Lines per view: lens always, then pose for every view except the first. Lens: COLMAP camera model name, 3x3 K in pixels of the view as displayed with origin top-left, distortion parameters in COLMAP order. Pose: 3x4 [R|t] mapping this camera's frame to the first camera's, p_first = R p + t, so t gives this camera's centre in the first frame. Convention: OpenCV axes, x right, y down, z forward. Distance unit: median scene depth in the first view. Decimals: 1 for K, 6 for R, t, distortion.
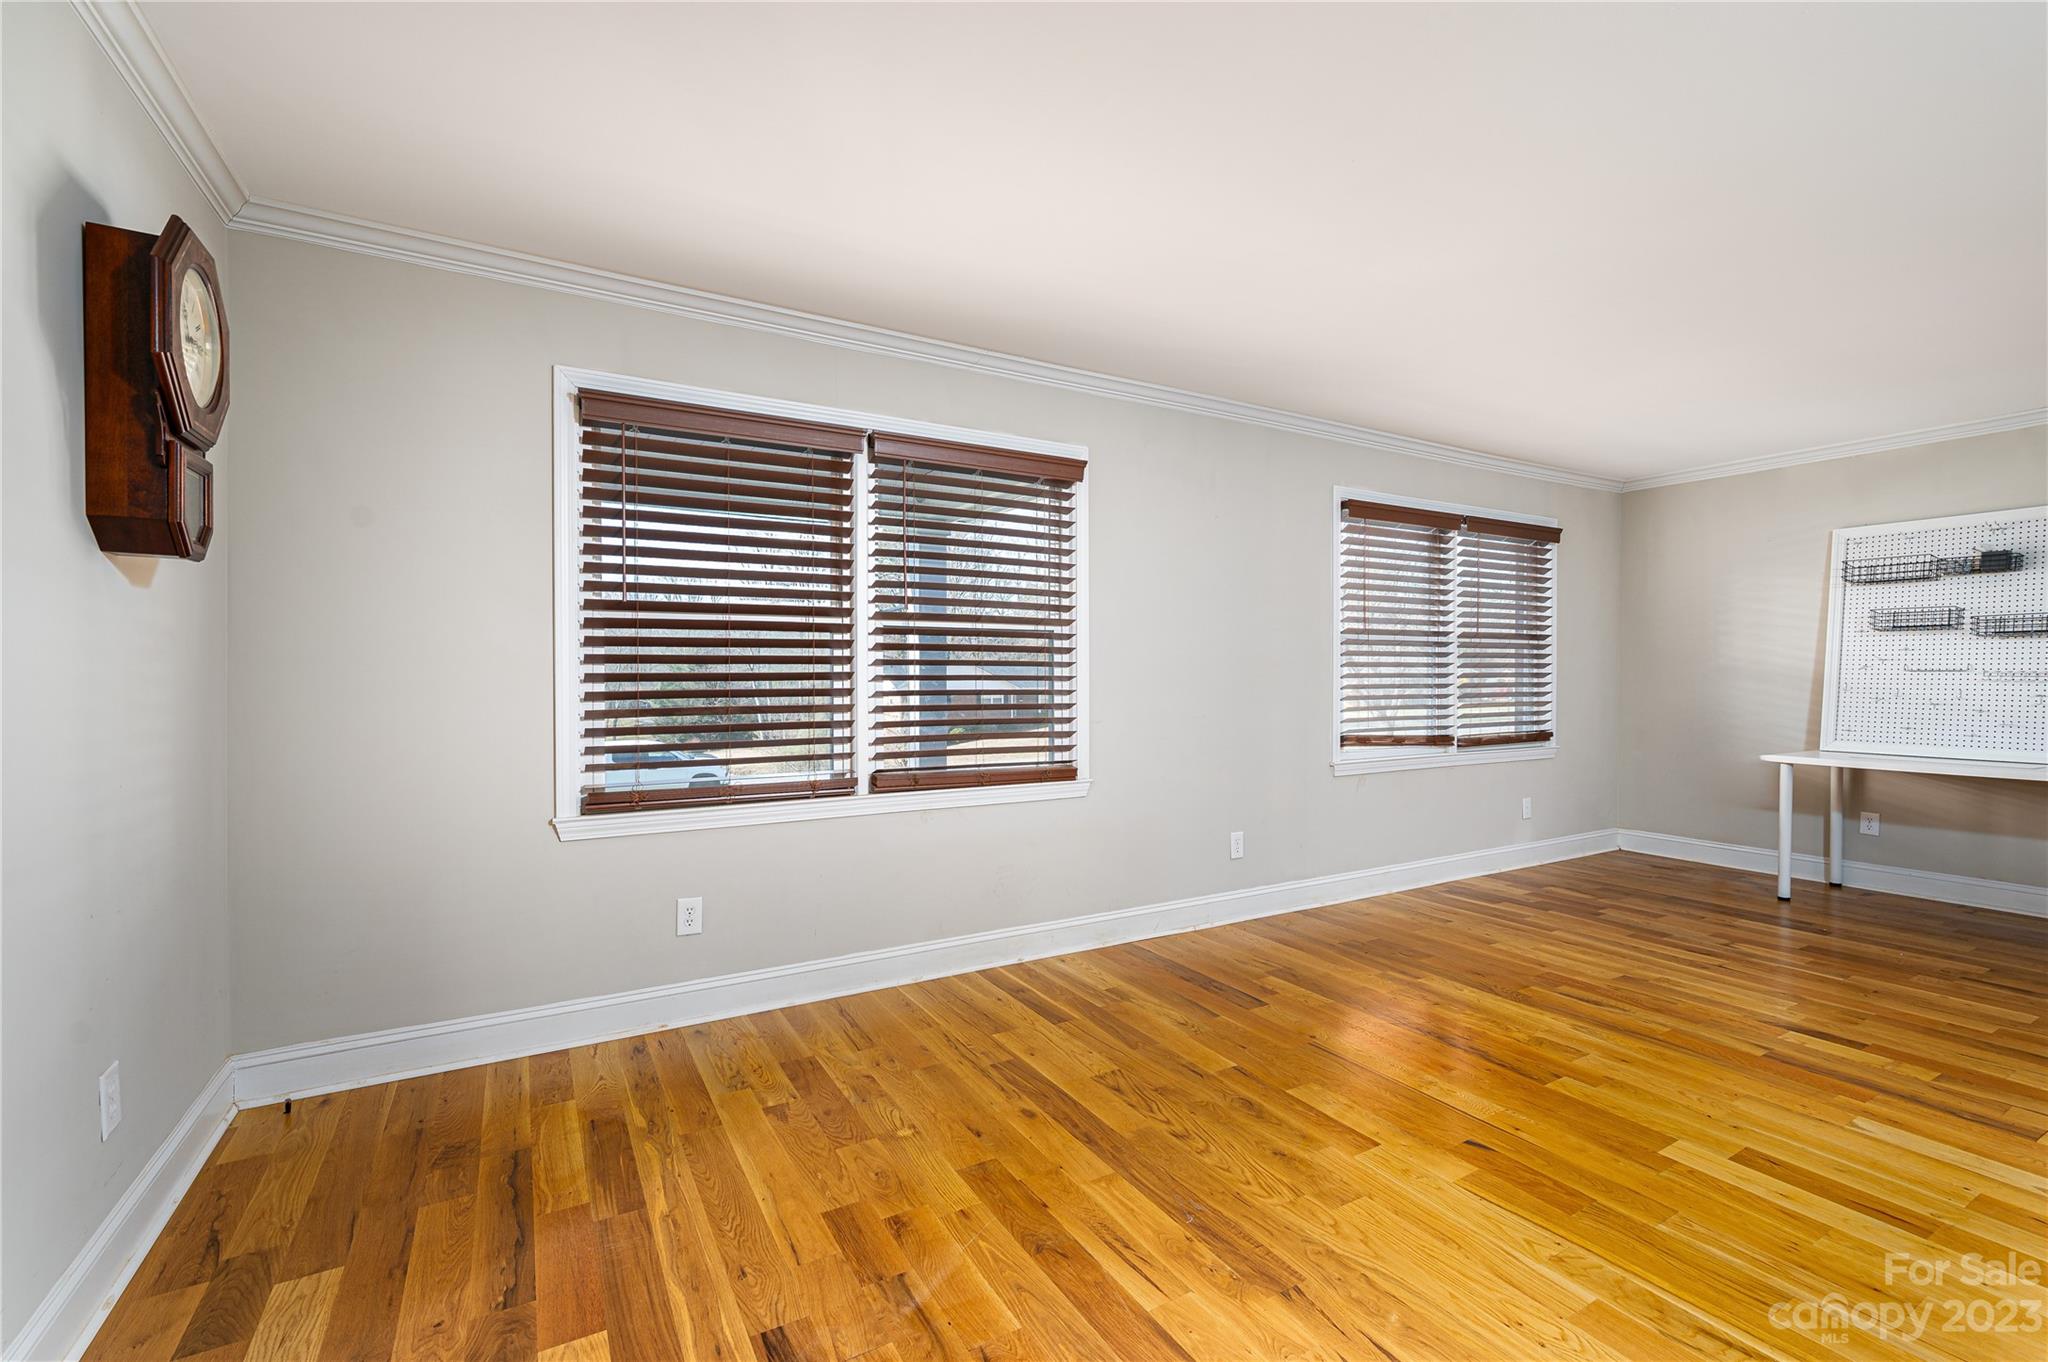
lens RADIAL K [[884.7, 0, 1012.0], [0, 884.7, 676.6], [0, 0, 1]] dist [0.002144, 0.000515]
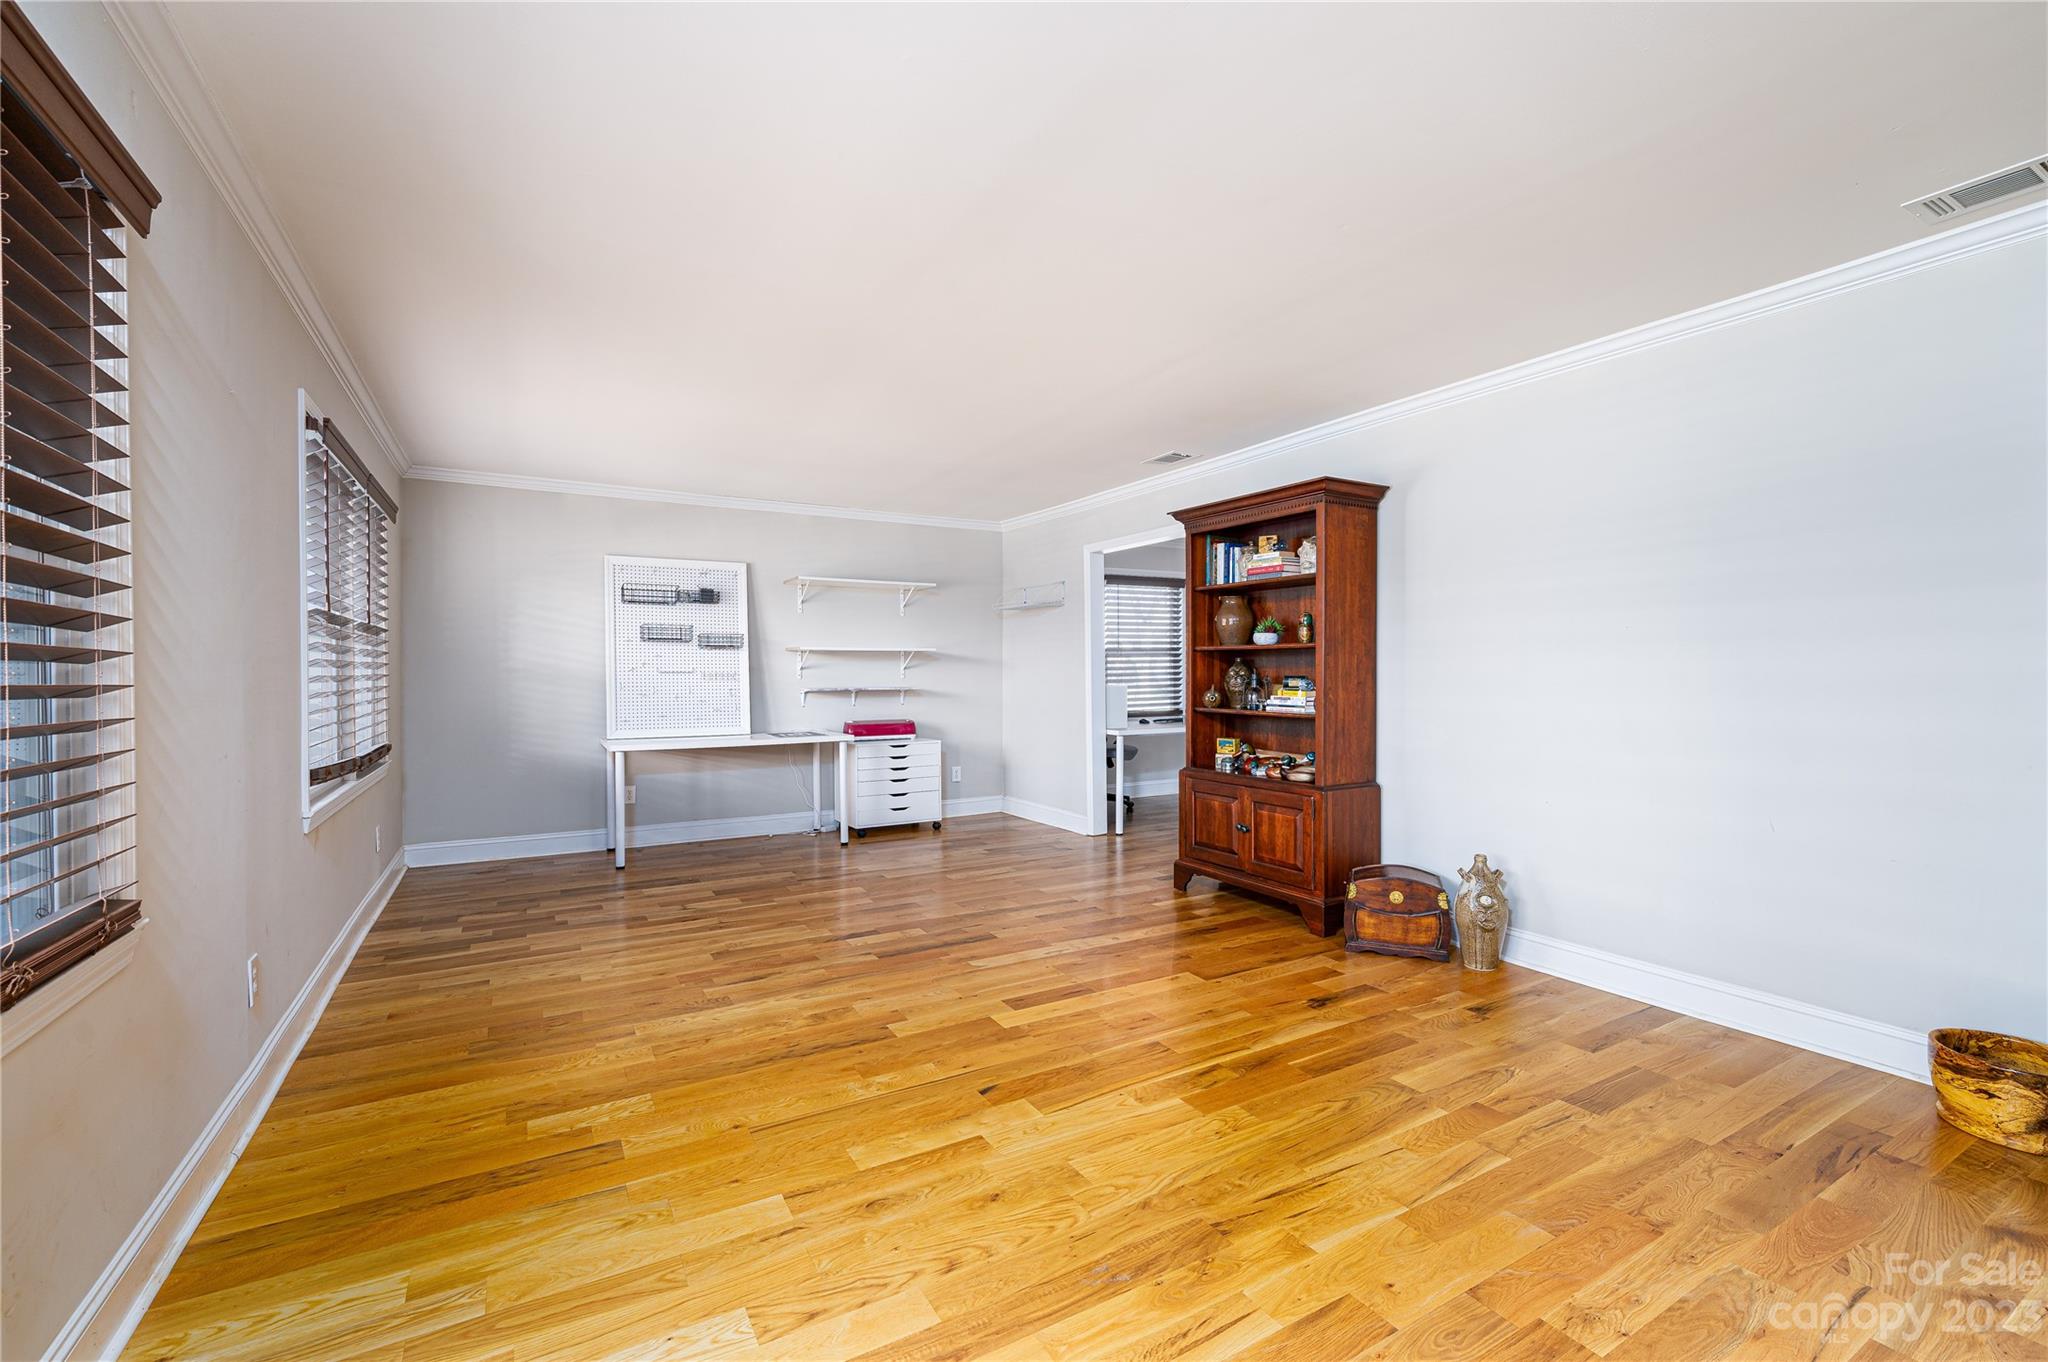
lens RADIAL K [[884.7, 0, 1028.7], [0, 884.7, 677.2], [0, 0, 1]] dist [0.002144, 0.000515]
pose [[-0.031214, -0.002904, 0.999509, -0.402578], [0.003080, 0.999991, 0.003001, -0.002467], [-0.999508, 0.003172, -0.031205, 0.647420]]
